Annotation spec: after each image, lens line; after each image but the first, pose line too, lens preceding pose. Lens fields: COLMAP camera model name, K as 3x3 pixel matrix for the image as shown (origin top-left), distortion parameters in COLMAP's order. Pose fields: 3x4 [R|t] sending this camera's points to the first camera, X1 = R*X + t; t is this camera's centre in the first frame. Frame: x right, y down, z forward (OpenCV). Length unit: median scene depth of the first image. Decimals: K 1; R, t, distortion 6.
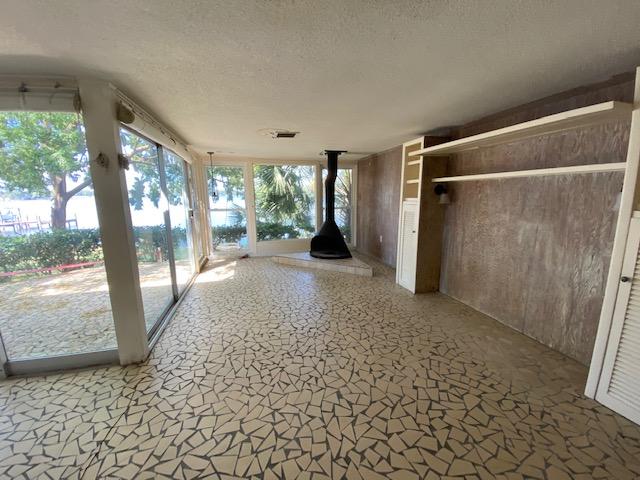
lens RADIAL K [[262.7, 0, 319.3], [0, 262.7, 237.3], [0, 0, 1]] dist [0.006294, -0.004462]
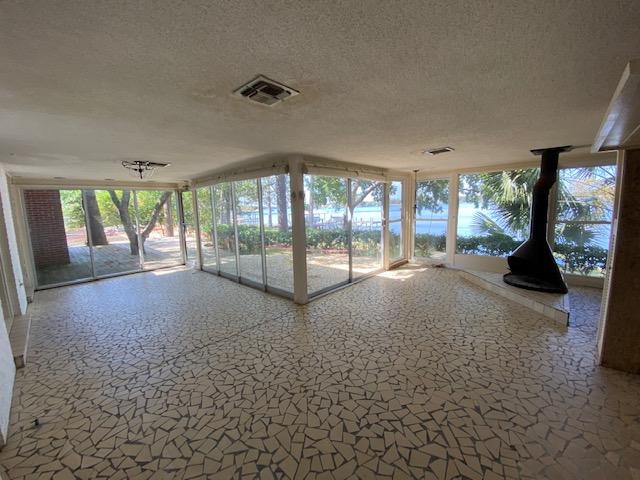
lens RADIAL K [[262.7, 0, 319.3], [0, 262.7, 239.4], [0, 0, 1]] dist [0.006294, -0.004462]
pose [[0.529588, 0.103593, -0.841906, 0.845976], [-0.116655, 0.991979, 0.048679, -0.066718], [0.840195, 0.072433, 0.537425, 0.117373]]
